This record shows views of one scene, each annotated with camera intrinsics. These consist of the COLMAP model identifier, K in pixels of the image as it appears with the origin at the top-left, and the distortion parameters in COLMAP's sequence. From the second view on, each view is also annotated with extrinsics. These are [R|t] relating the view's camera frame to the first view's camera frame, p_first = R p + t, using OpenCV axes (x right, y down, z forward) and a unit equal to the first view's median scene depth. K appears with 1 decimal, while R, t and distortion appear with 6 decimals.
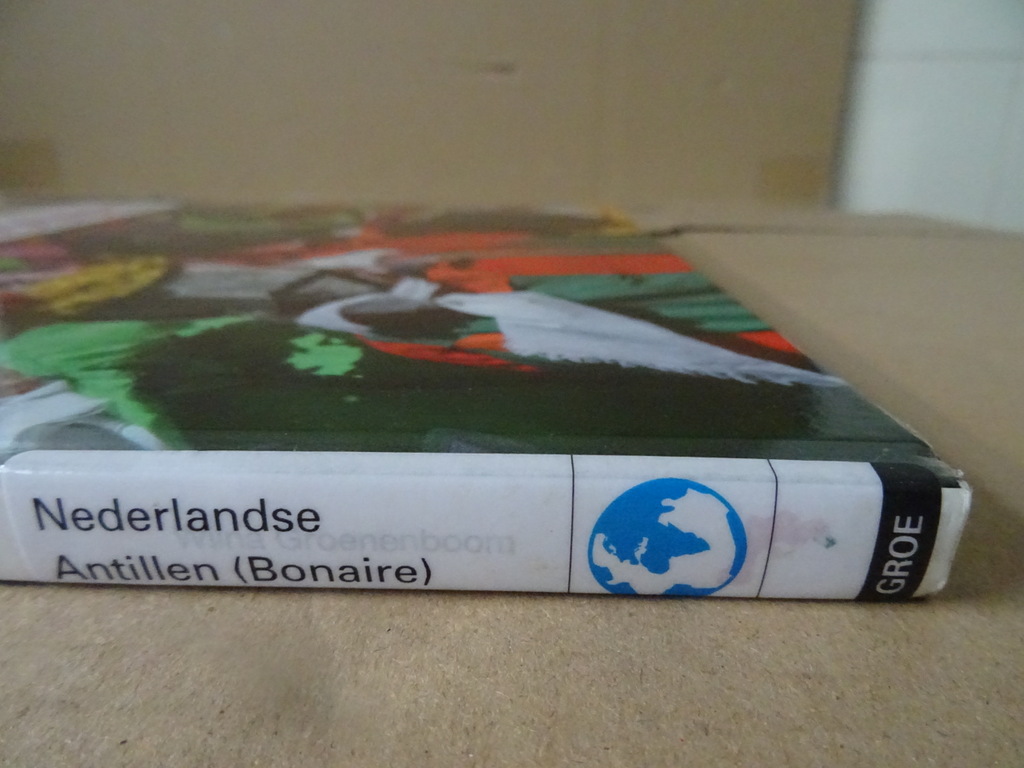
lens RADIAL K [[717.0, 0, 506.8], [0, 717.0, 385.8], [0, 0, 1]] dist [0.001128, -0.009191]
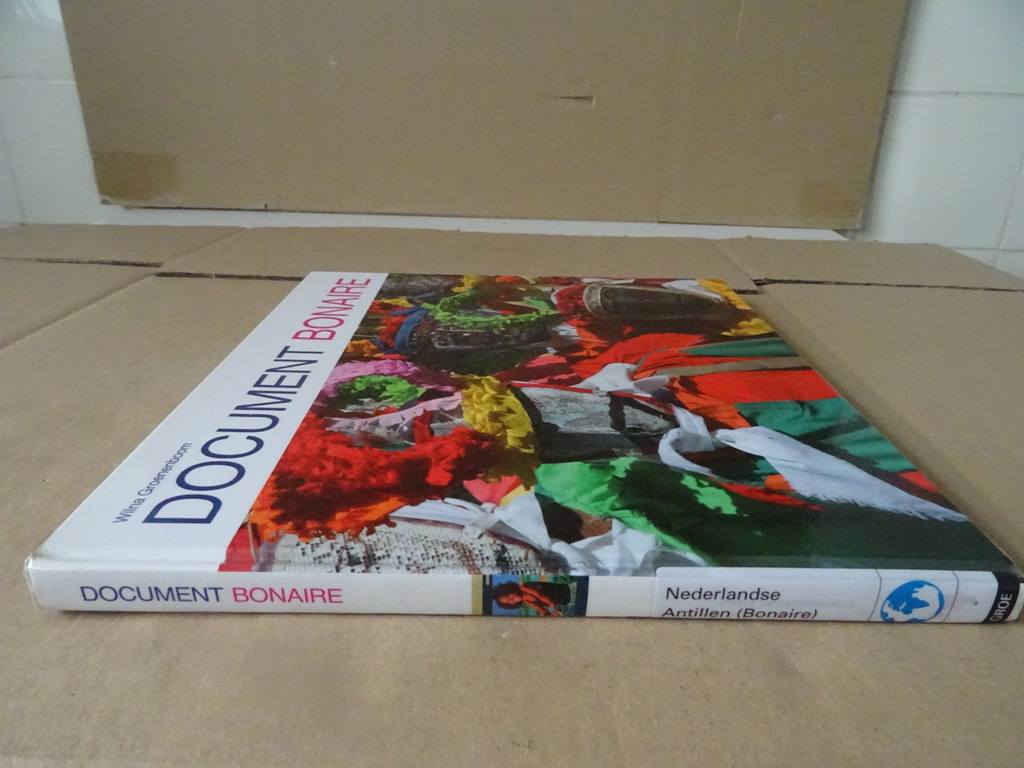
lens RADIAL K [[717.0, 0, 508.9], [0, 717.0, 379.6], [0, 0, 1]] dist [0.001128, -0.009191]
pose [[0.999760, 0.005168, 0.021297, -1.230003], [-0.006596, 0.997696, 0.067521, -0.714478], [-0.020899, -0.067646, 0.997490, -1.407920]]
